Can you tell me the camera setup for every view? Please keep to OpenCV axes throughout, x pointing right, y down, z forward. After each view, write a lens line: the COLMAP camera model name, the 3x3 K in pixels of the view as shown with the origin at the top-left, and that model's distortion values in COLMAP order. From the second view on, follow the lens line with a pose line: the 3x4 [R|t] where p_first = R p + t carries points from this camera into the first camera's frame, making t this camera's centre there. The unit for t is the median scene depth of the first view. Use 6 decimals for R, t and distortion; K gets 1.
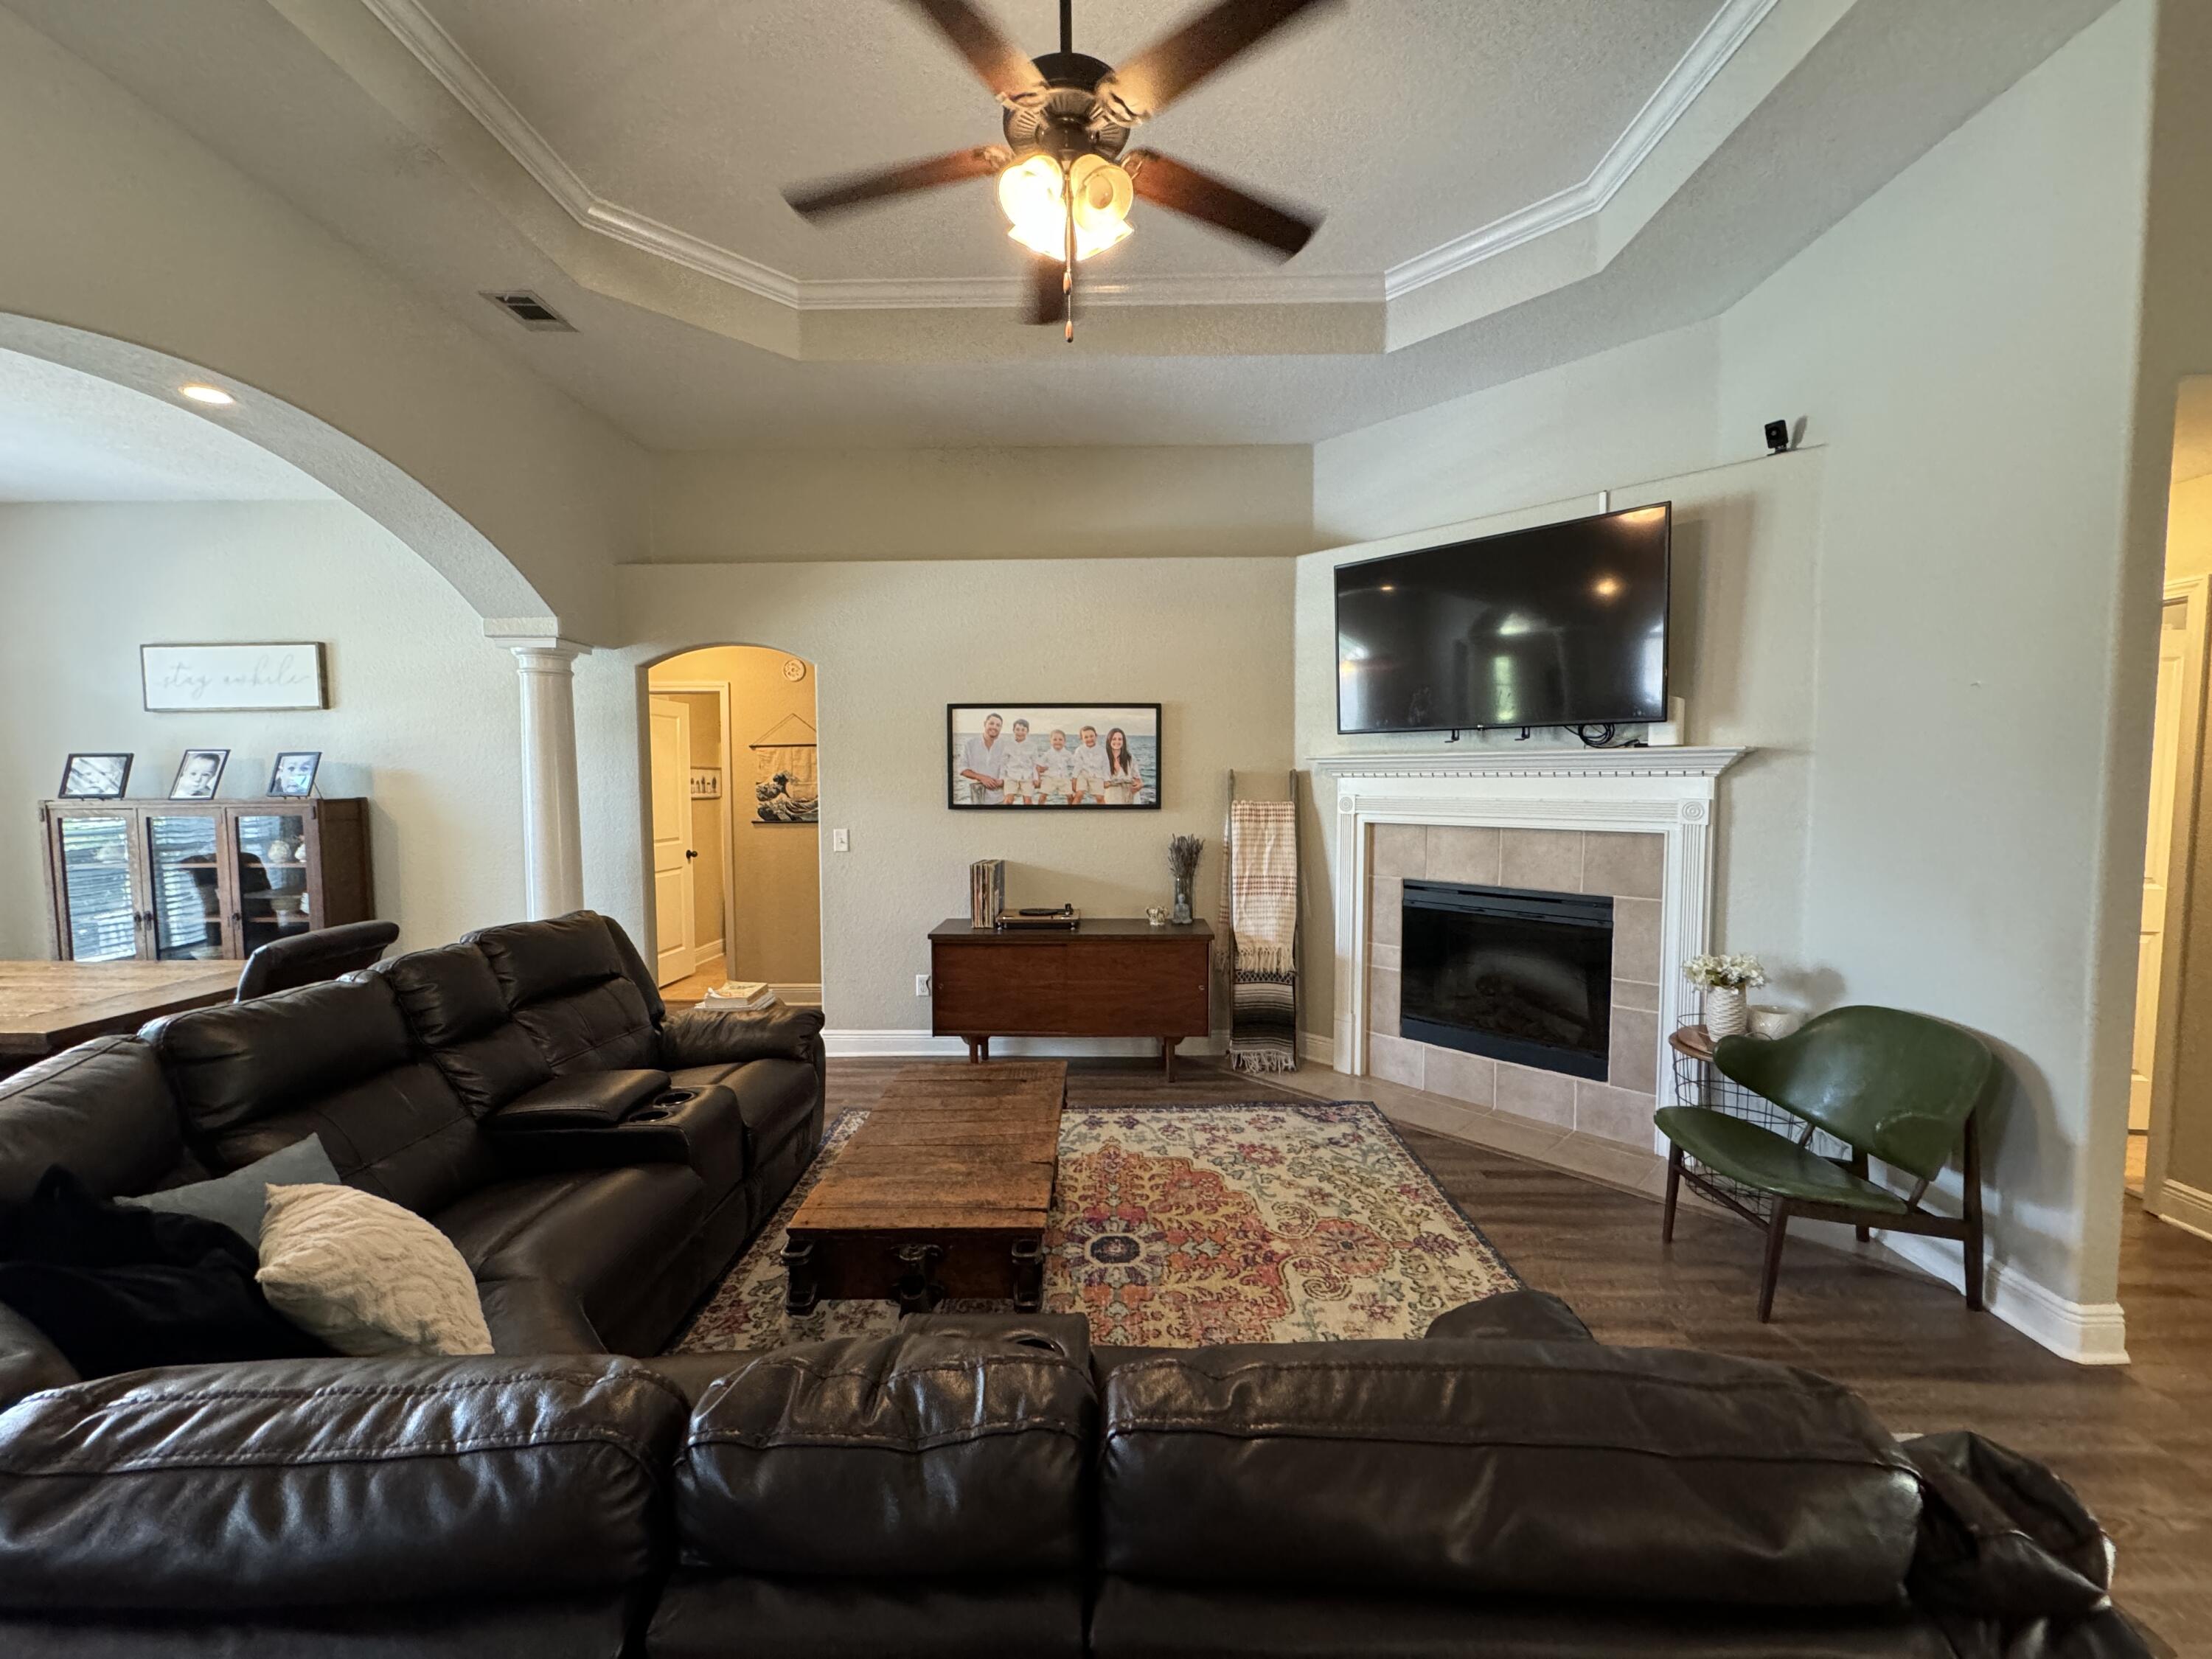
lens RADIAL K [[878.0, 0, 1105.0], [0, 878.0, 826.4], [0, 0, 1]] dist [-0.002213, 0.000423]
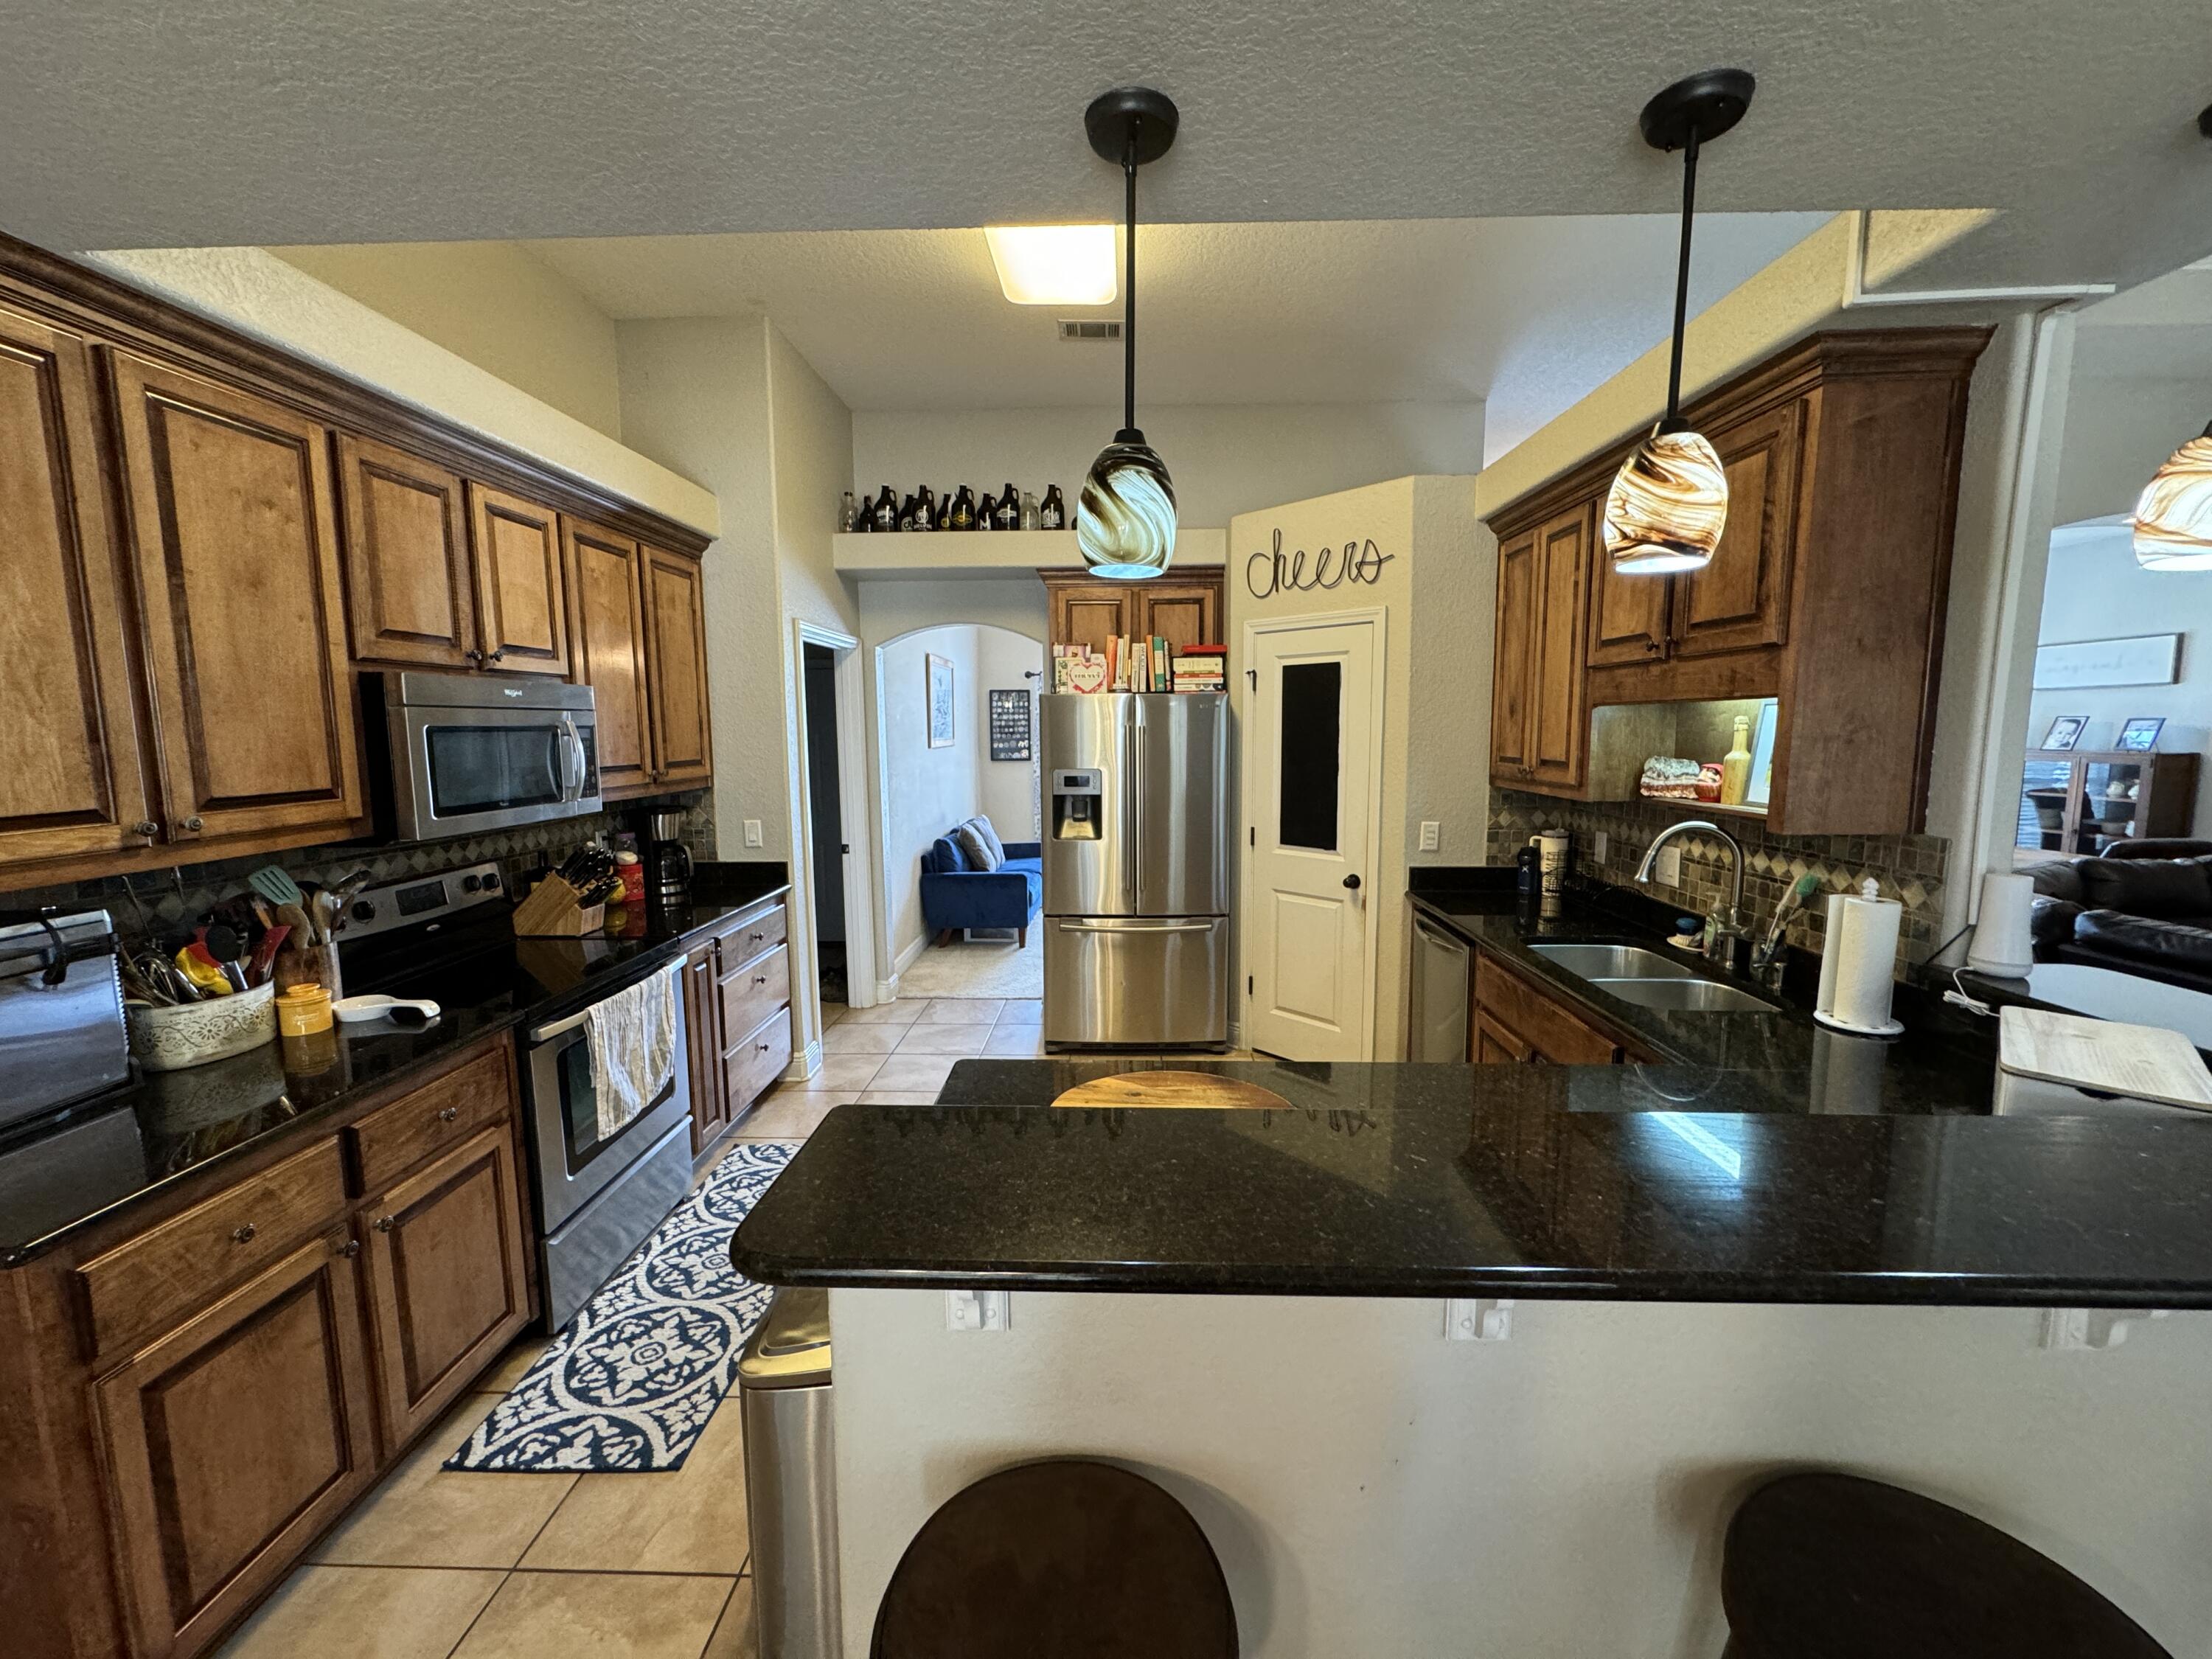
lens RADIAL K [[878.0, 0, 1099.7], [0, 878.0, 827.6], [0, 0, 1]] dist [-0.002213, 0.000423]
pose [[-0.013217, 0.121251, -0.992534, 0.482459], [-0.050606, 0.991267, 0.121770, 0.000412], [0.998631, 0.051838, -0.006966, -0.617230]]
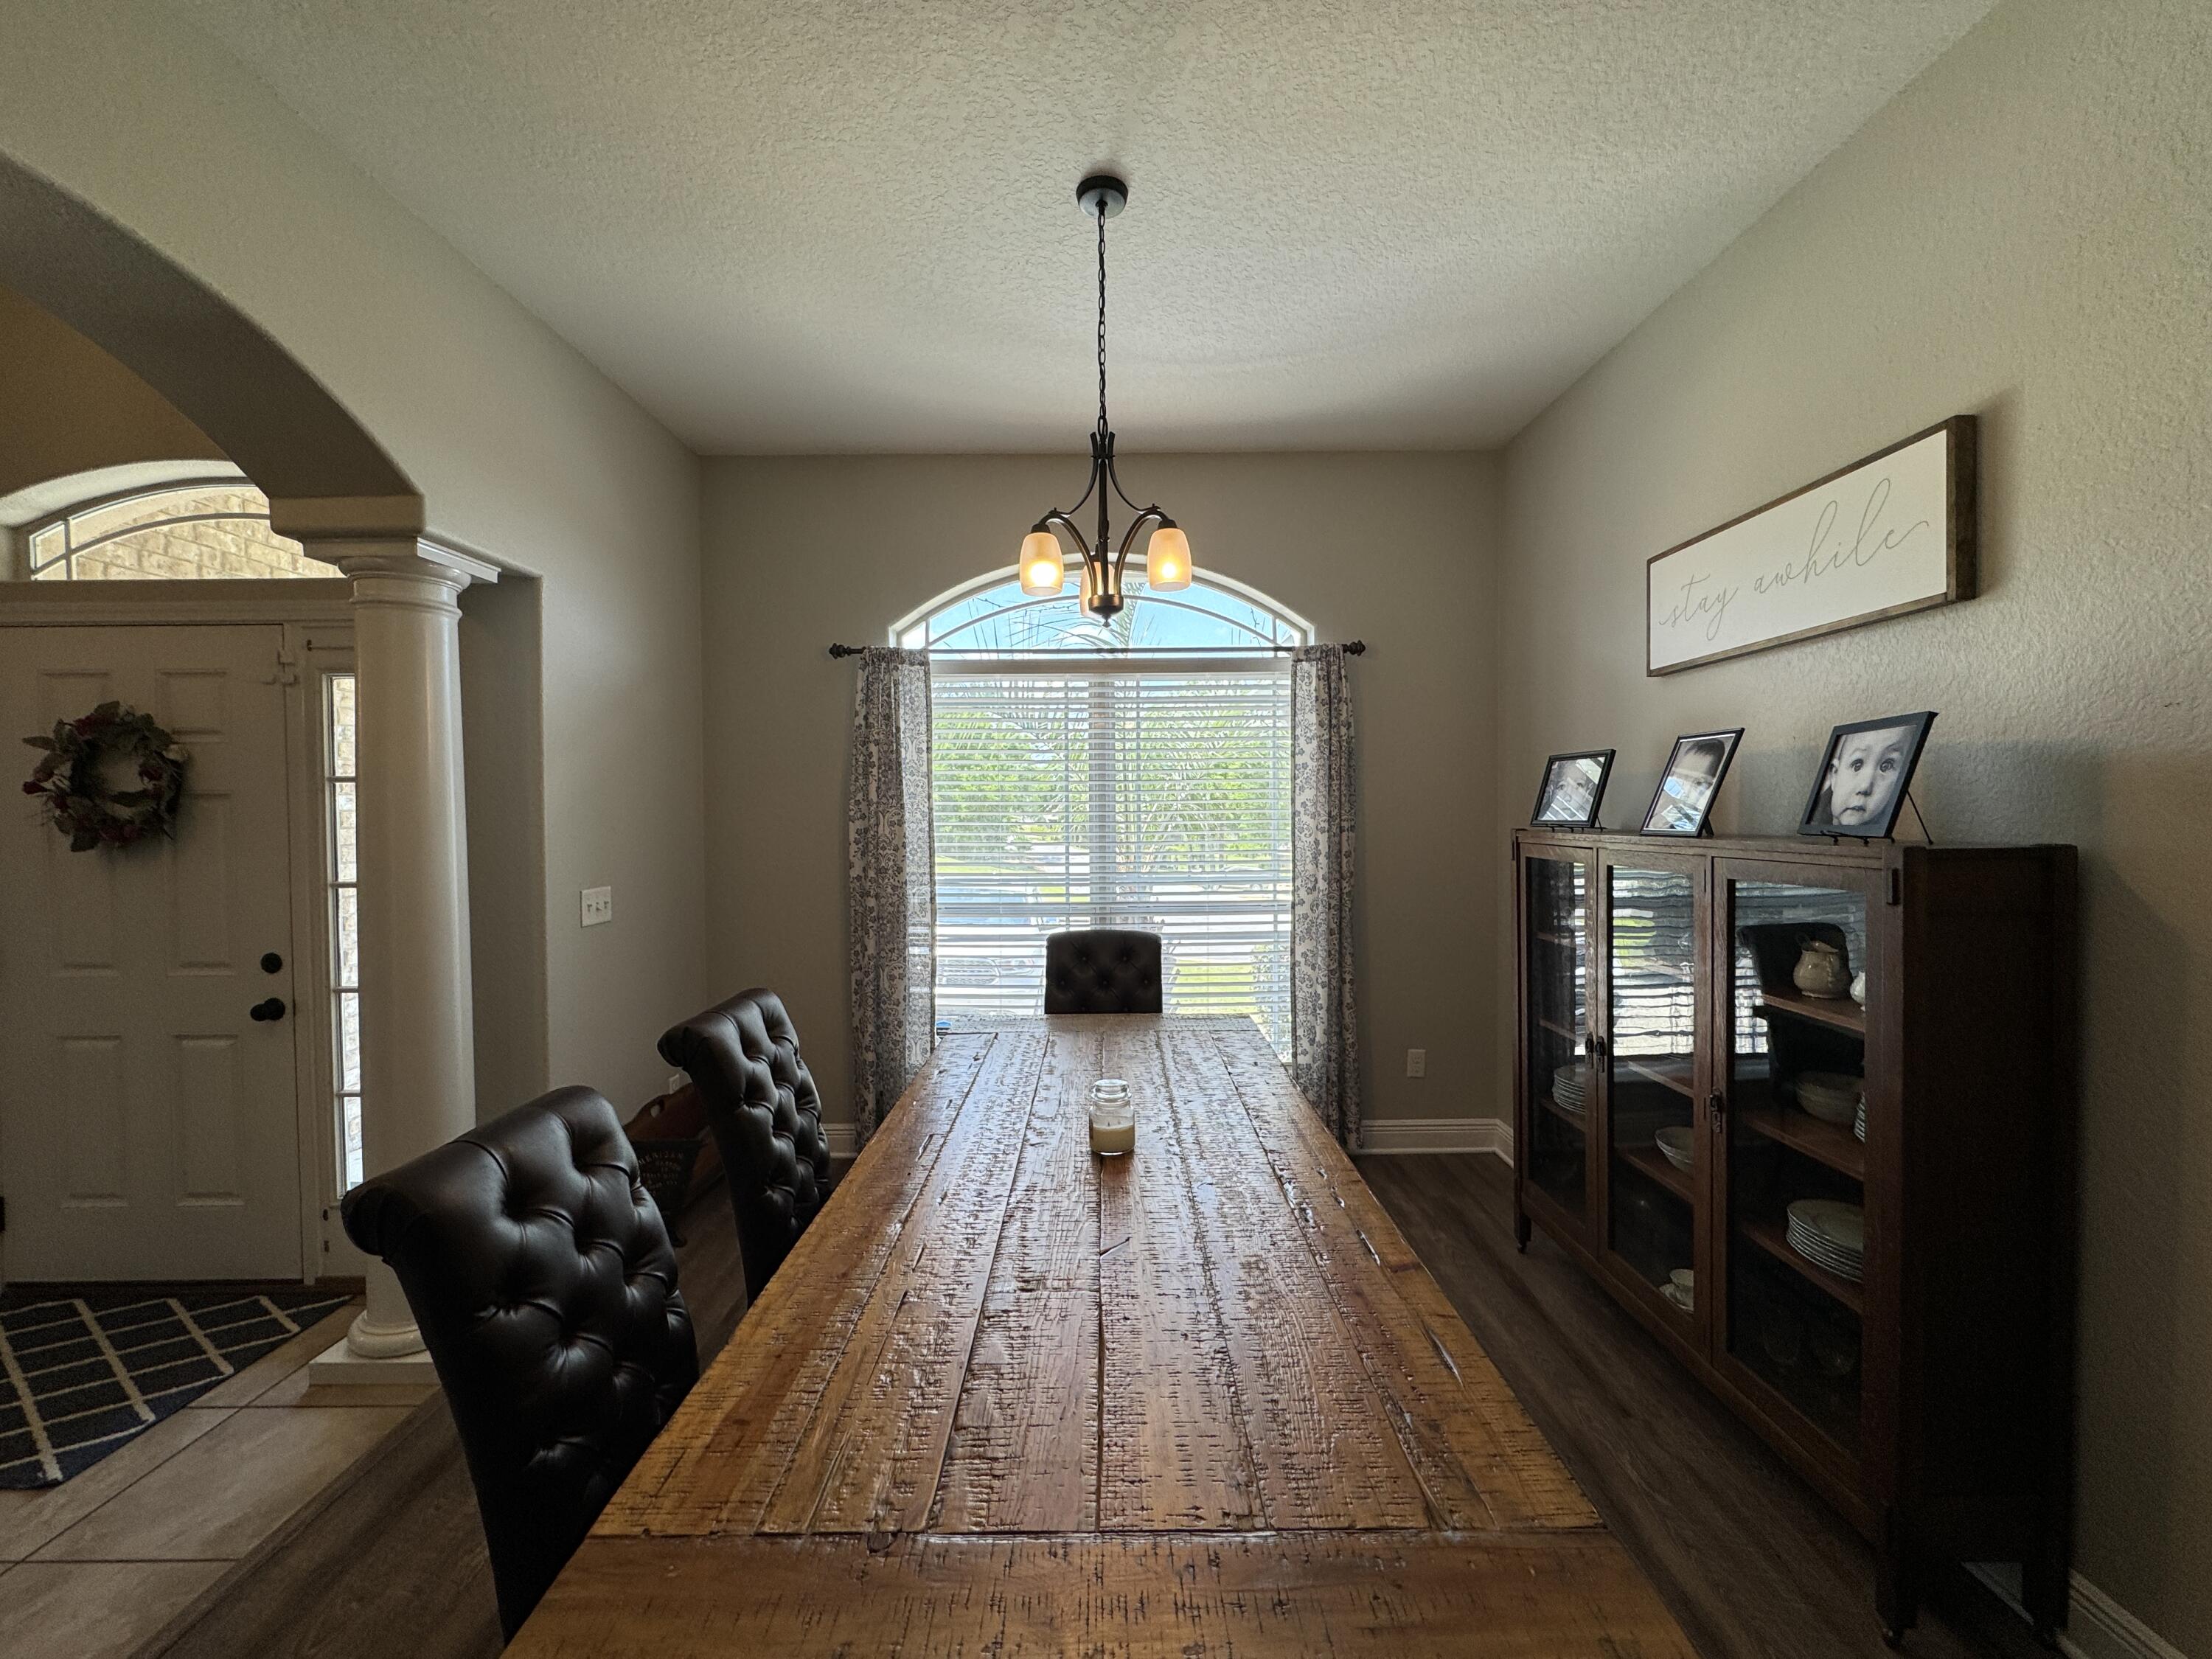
lens RADIAL K [[878.0, 0, 1099.1], [0, 878.0, 824.4], [0, 0, 1]] dist [-0.002213, 0.000423]
pose [[0.008841, 0.023010, -0.999696, -0.559545], [-0.049604, 0.998515, 0.022544, -0.032372], [0.998730, 0.049390, 0.009969, 0.682061]]
